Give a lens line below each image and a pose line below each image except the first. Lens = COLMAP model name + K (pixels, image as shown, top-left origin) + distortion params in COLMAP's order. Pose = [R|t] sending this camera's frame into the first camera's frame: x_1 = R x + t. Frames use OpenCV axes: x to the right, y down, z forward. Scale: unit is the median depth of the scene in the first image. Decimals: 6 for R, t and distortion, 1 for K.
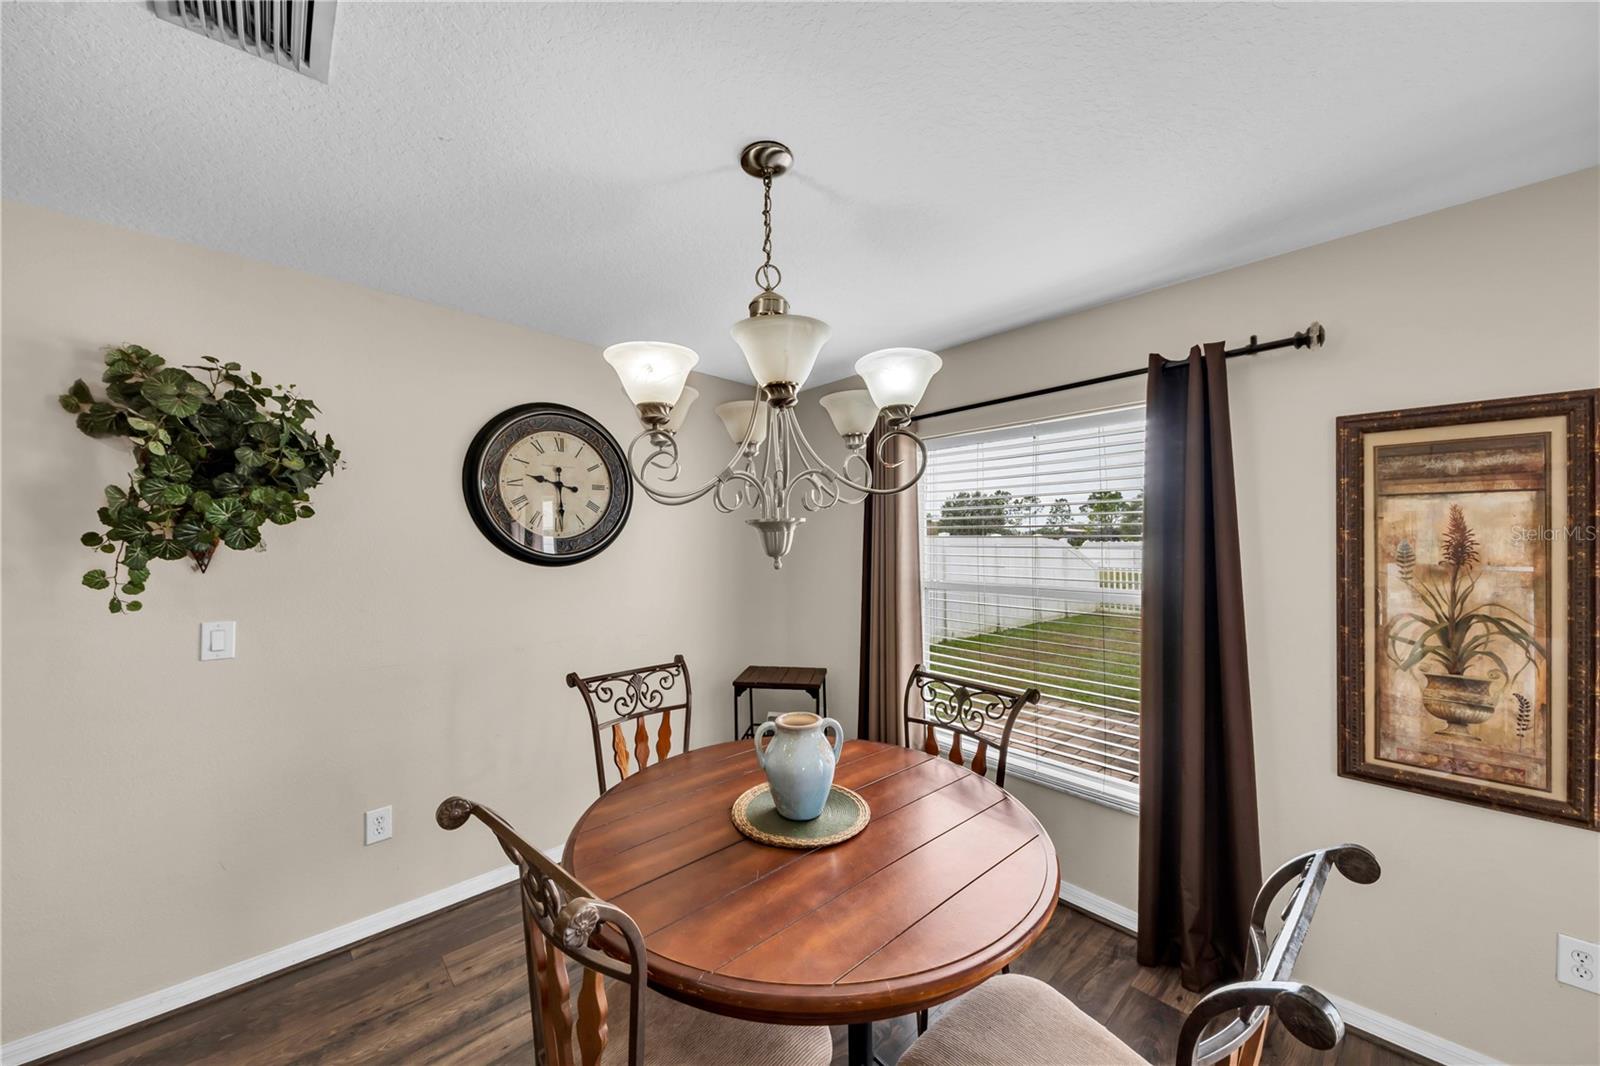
lens RADIAL K [[564.7, 0, 800.0], [0, 564.7, 533.0], [0, 0, 1]] dist [0.044223, -0.015205]
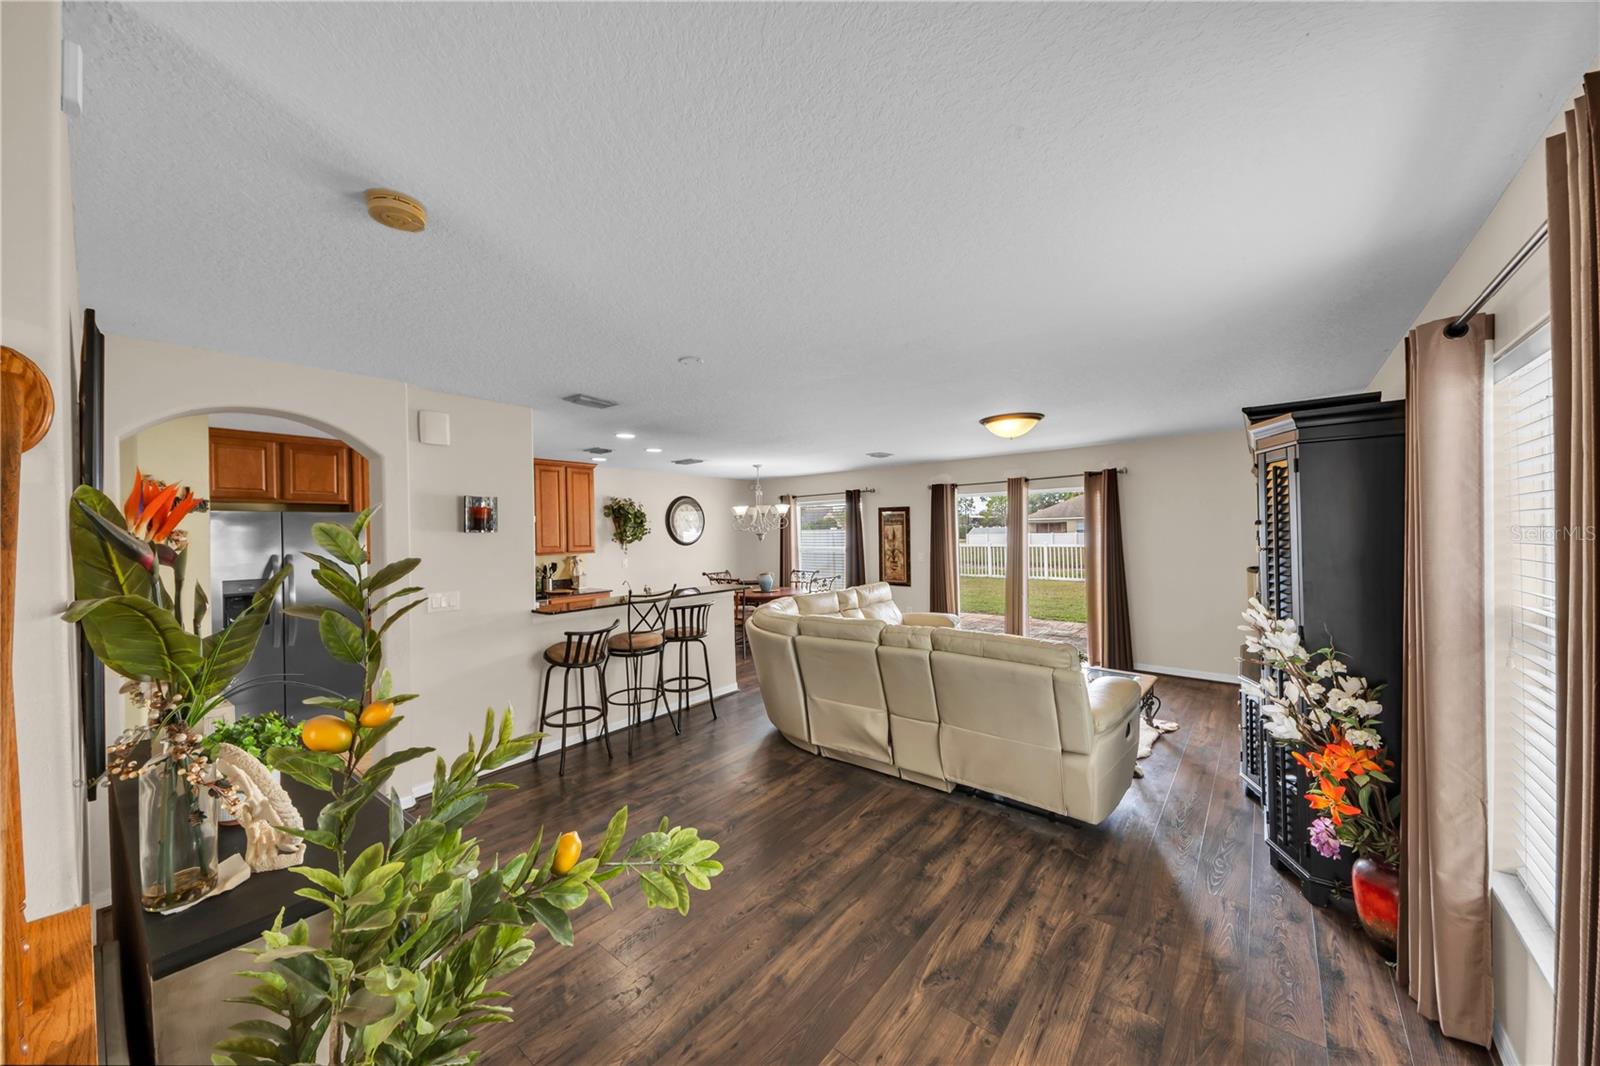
lens RADIAL K [[564.7, 0, 800.0], [0, 564.7, 533.0], [0, 0, 1]] dist [0.044223, -0.015205]
pose [[0.992104, -0.019933, 0.123821, -0.252574], [0.017126, 0.999573, 0.023696, -0.111397], [-0.124240, -0.021388, 0.992022, -3.296058]]
